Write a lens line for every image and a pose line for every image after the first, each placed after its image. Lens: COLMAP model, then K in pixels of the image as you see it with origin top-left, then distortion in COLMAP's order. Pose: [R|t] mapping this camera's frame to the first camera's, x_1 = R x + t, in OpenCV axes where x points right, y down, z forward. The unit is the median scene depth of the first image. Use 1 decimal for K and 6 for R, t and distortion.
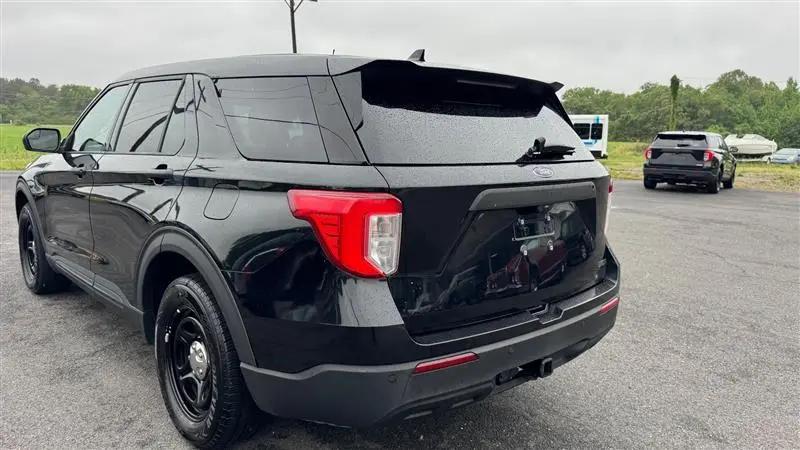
lens RADIAL K [[609.2, 0, 400.0], [0, 609.2, 225.0], [0, 0, 1]] dist [0.047146, -0.126310]
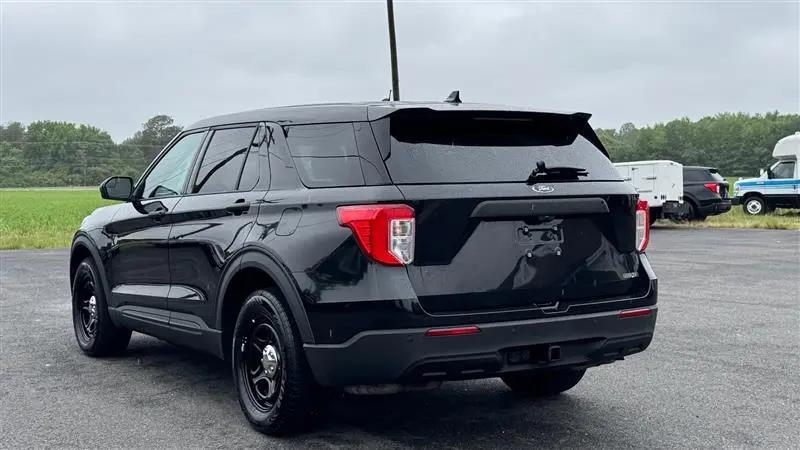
lens RADIAL K [[1243.8, 0, 400.0], [0, 1243.8, 225.0], [0, 0, 1]] dist [0.160250, -0.033956]
pose [[0.981206, -0.034231, -0.189903, 0.381411], [0.011285, 0.992635, -0.120619, 0.253413], [0.192633, 0.116209, 0.974365, -1.323264]]
